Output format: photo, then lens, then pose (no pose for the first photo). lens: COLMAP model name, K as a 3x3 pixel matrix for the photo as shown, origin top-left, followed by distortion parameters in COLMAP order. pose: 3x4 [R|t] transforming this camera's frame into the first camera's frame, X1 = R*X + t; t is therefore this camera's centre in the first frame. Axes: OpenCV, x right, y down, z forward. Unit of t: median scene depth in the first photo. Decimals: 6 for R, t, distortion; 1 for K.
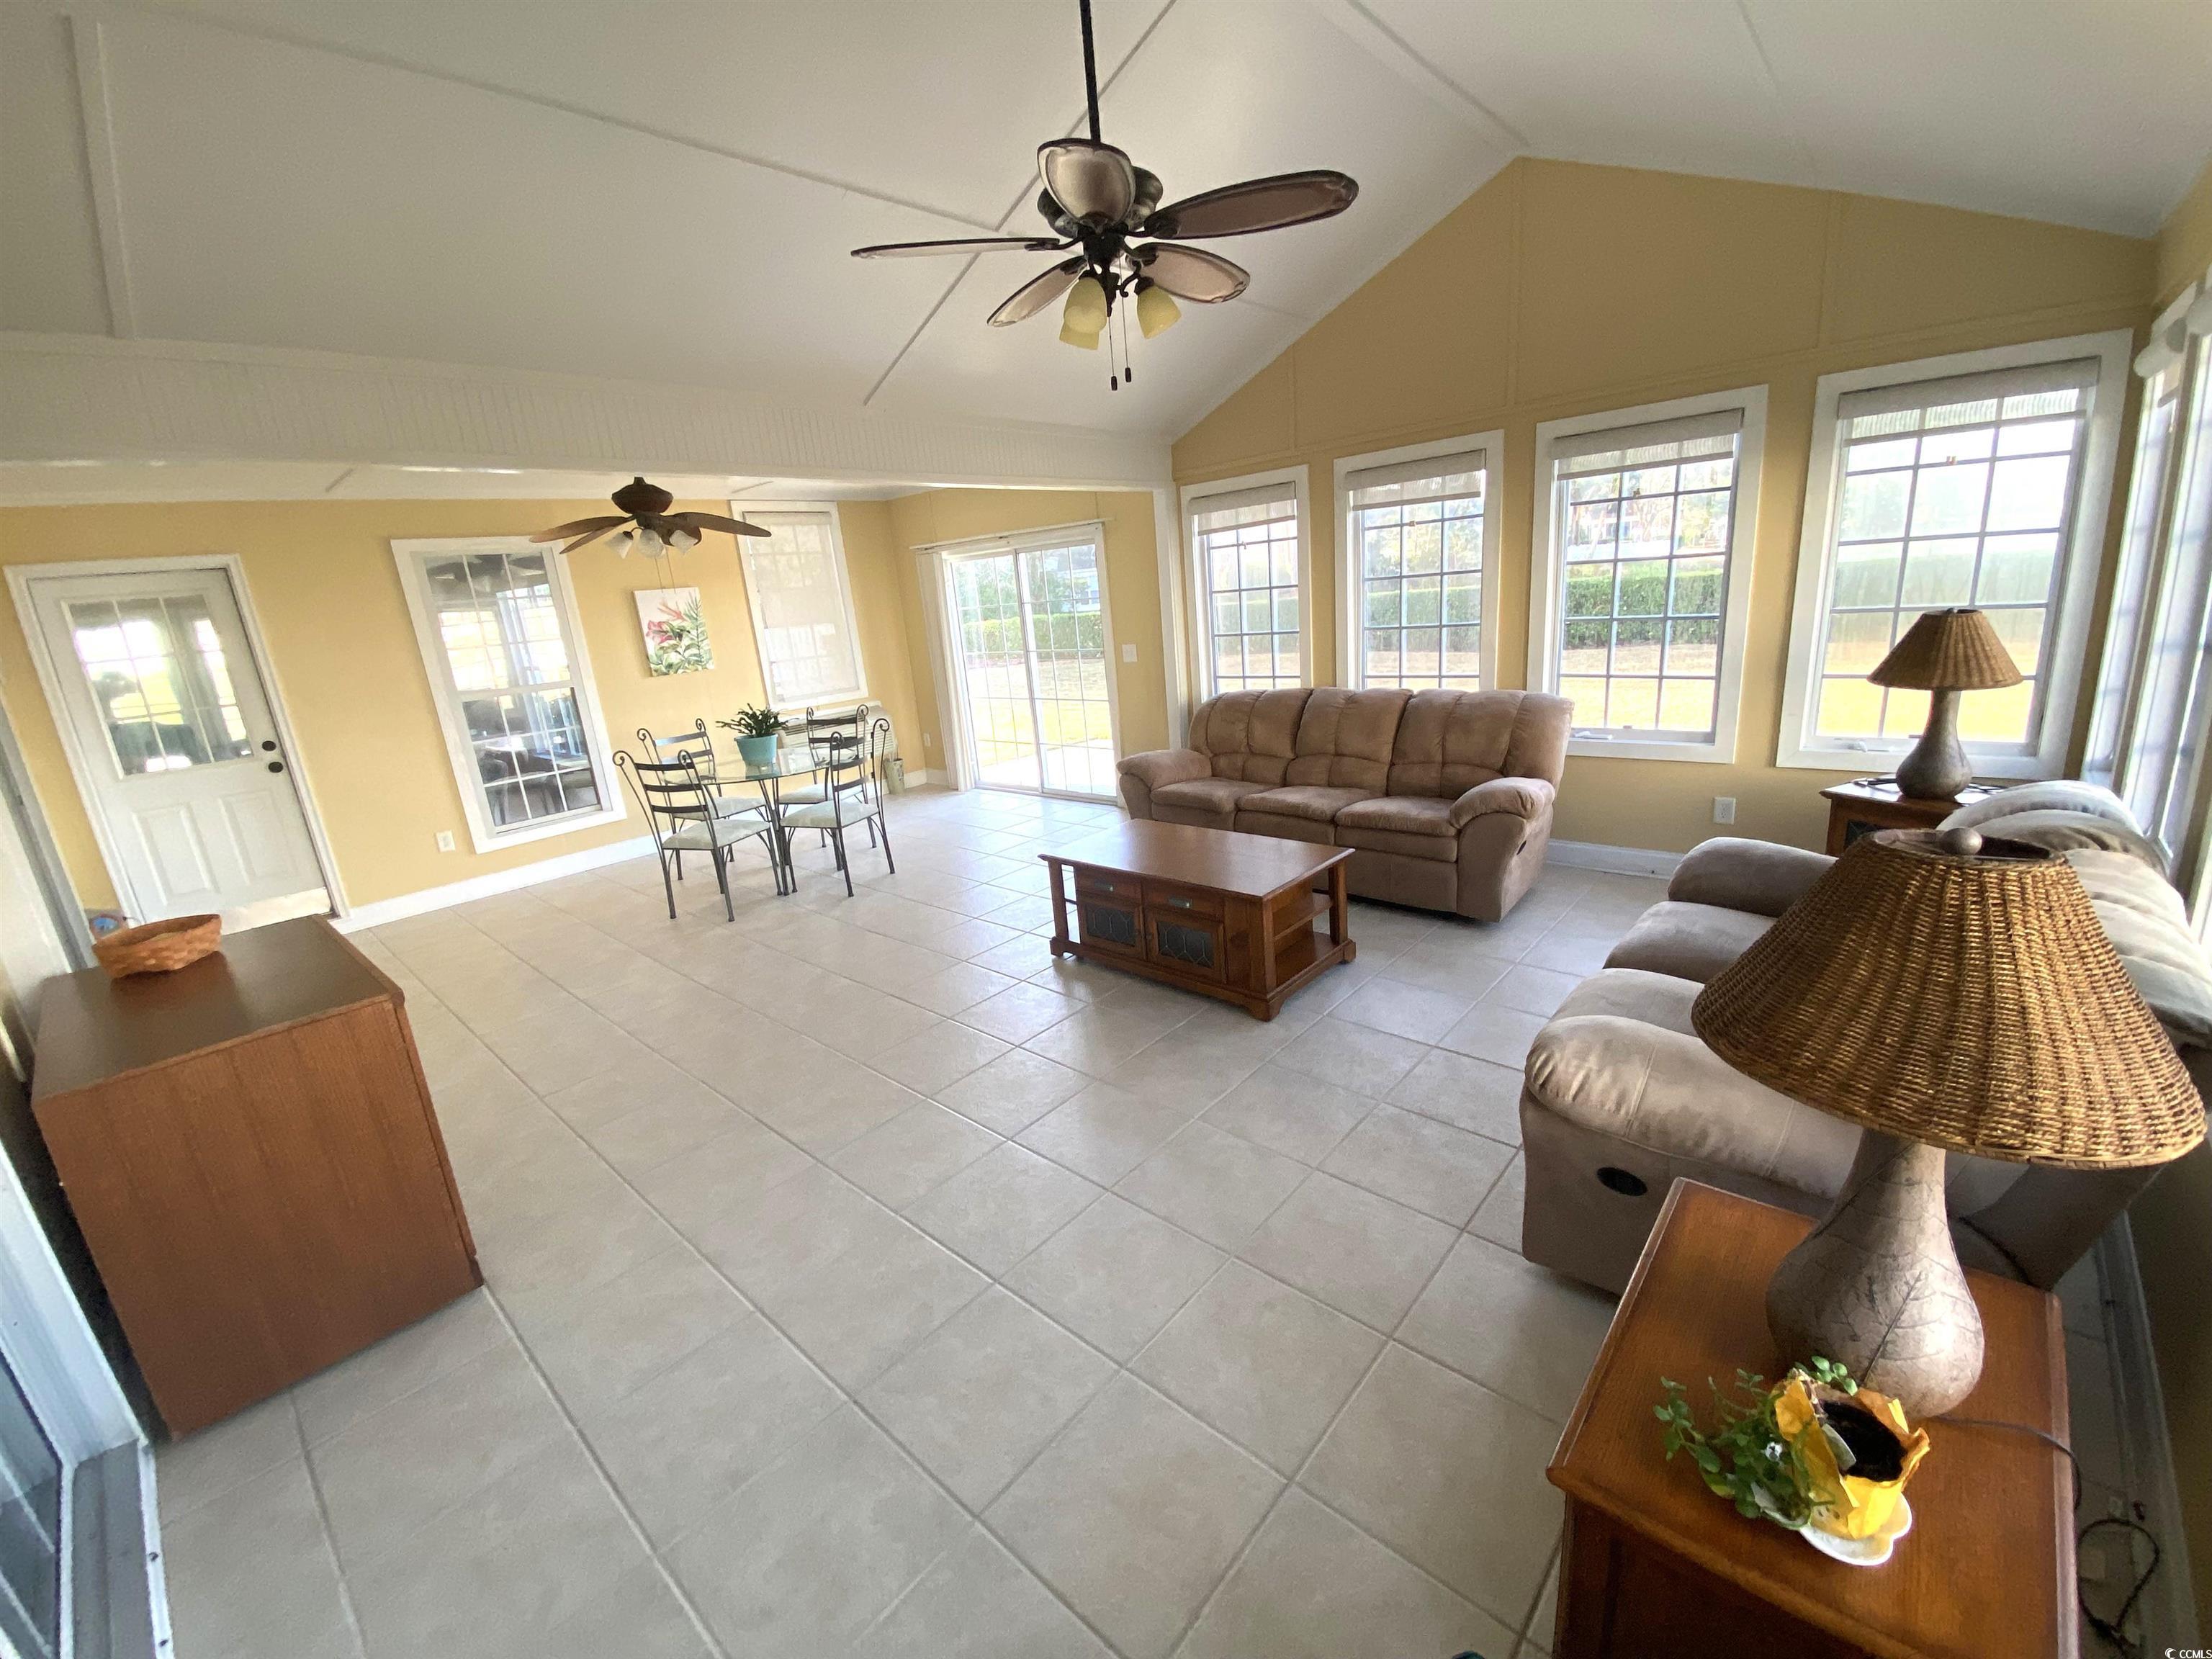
lens RADIAL K [[890.3, 0, 1104.3], [0, 890.3, 826.2], [0, 0, 1]] dist [0.030759, -0.030732]
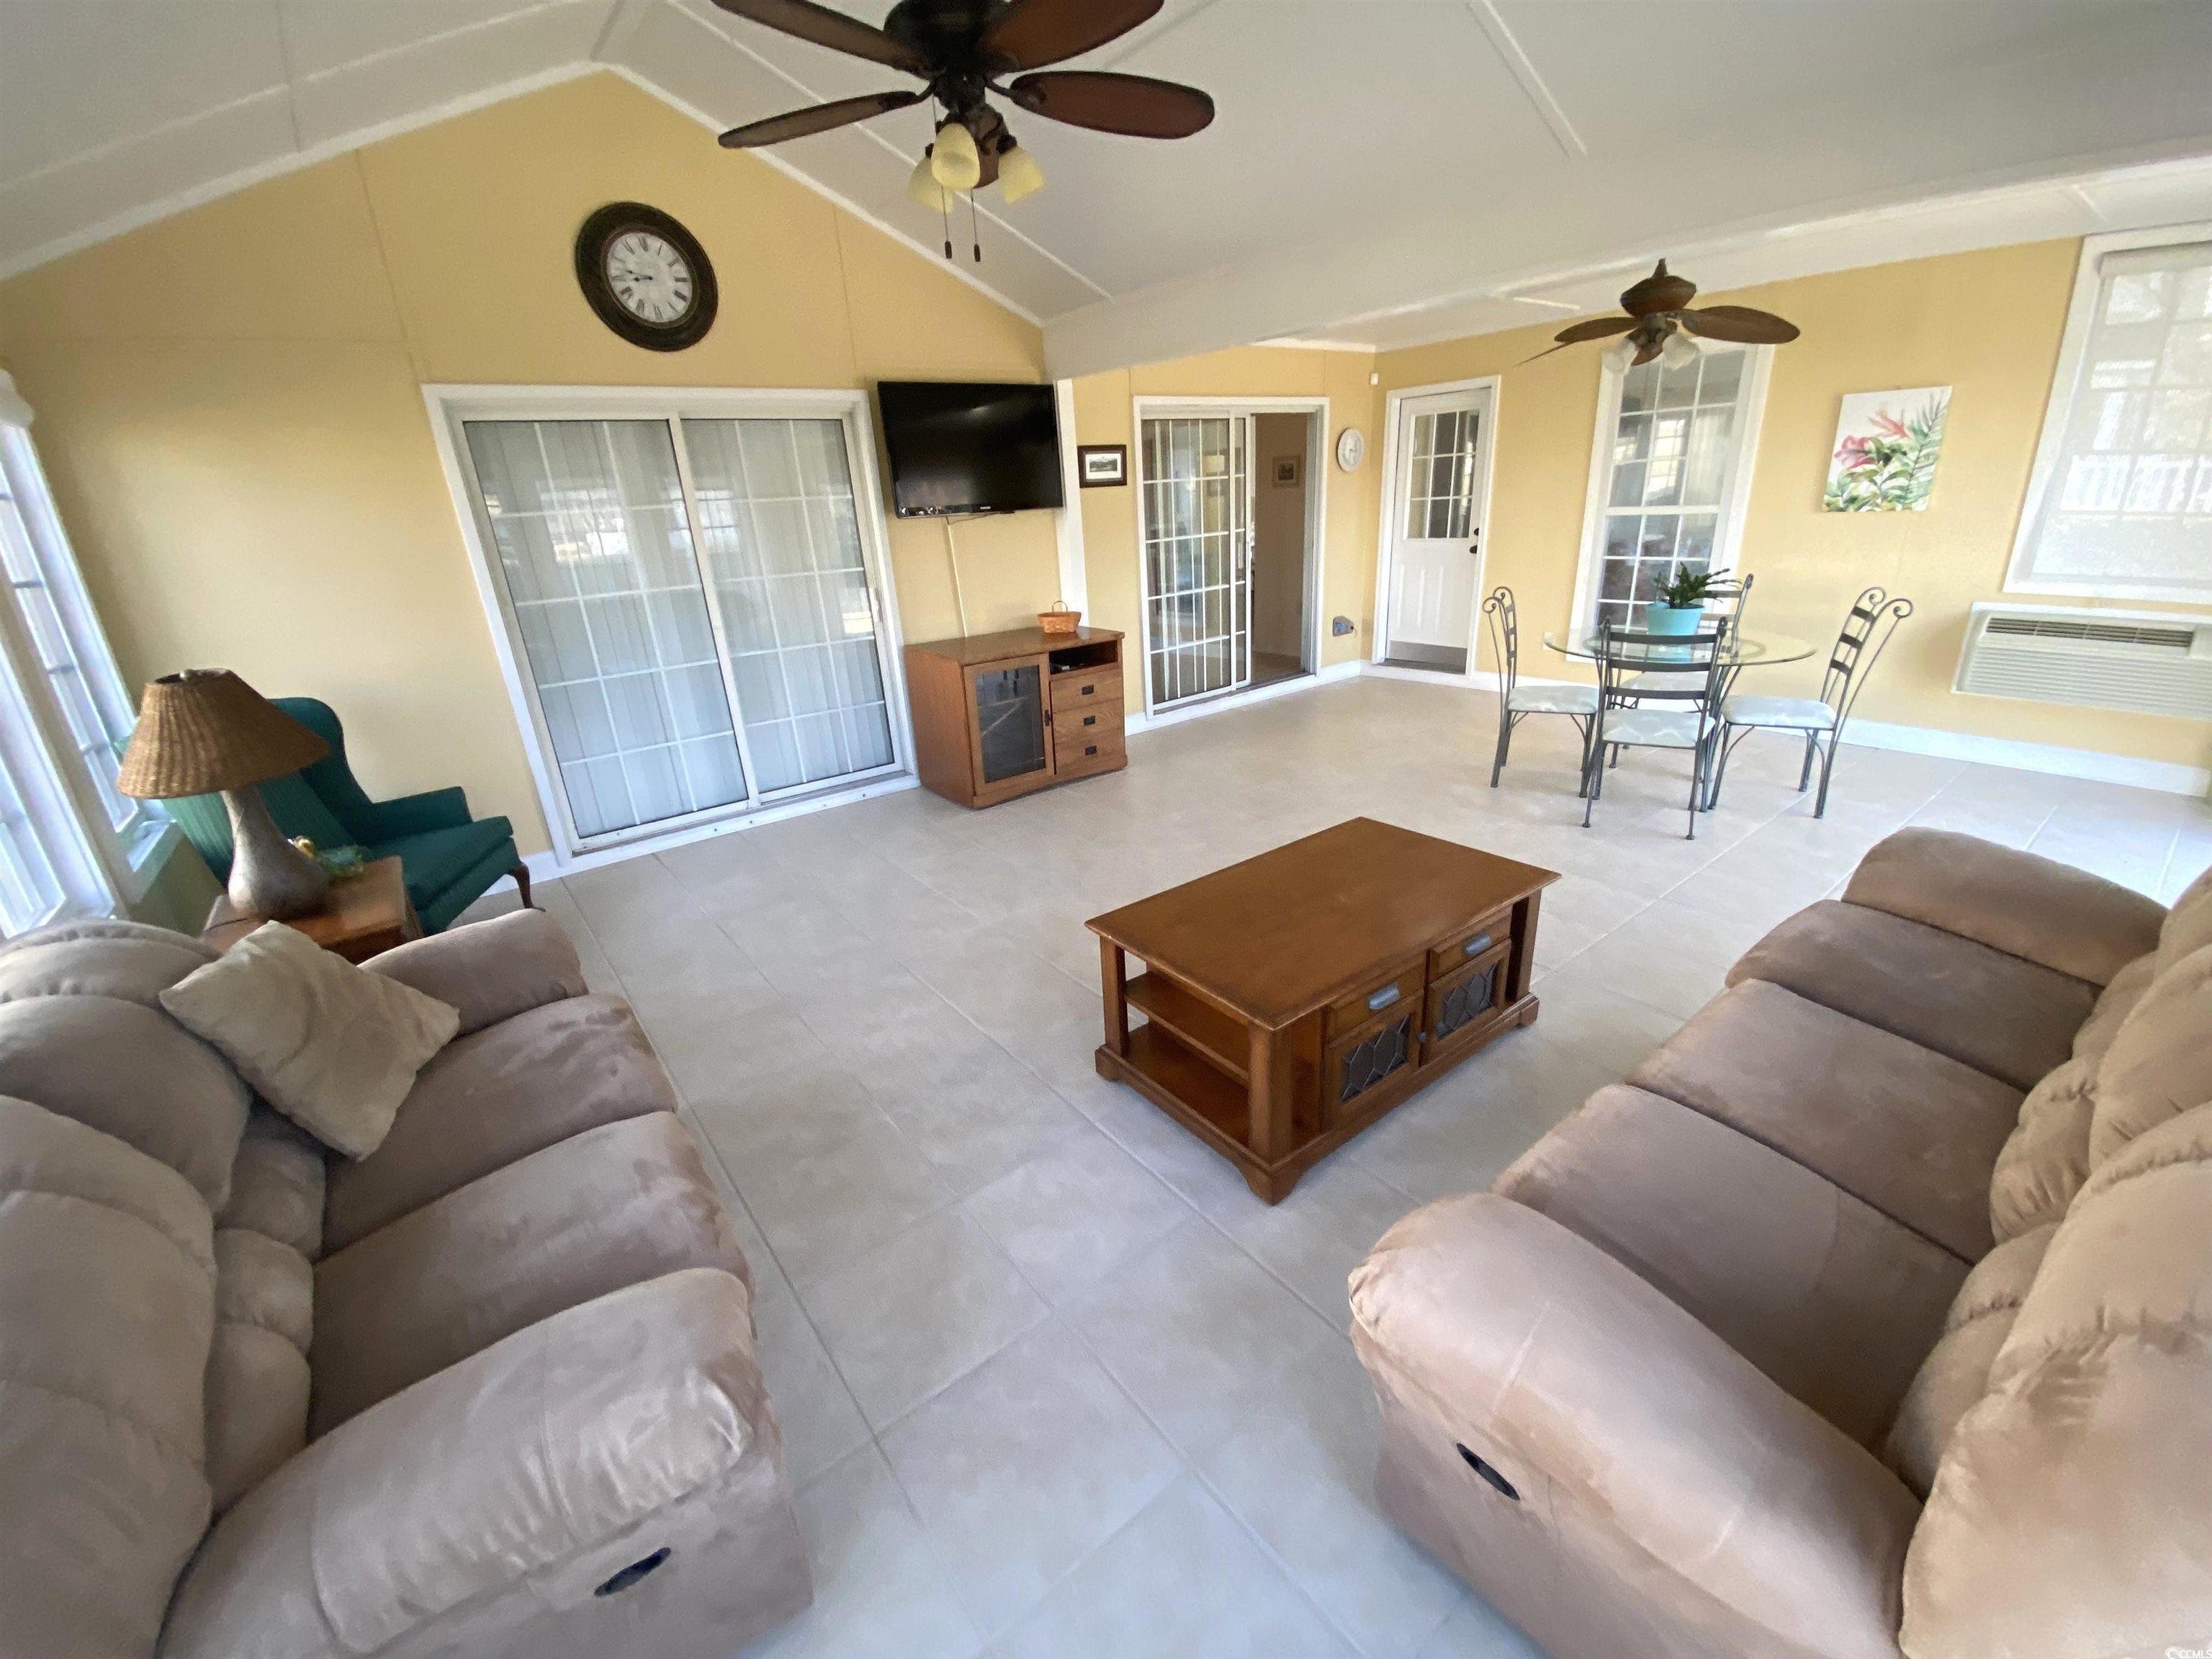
lens RADIAL K [[890.3, 0, 1104.3], [0, 890.3, 826.2], [0, 0, 1]] dist [0.030759, -0.030732]
pose [[-0.175509, 0.429533, -0.885832, 0.411665], [-0.185544, 0.869241, 0.458250, -0.172187], [0.966835, 0.244788, -0.072862, 0.530191]]
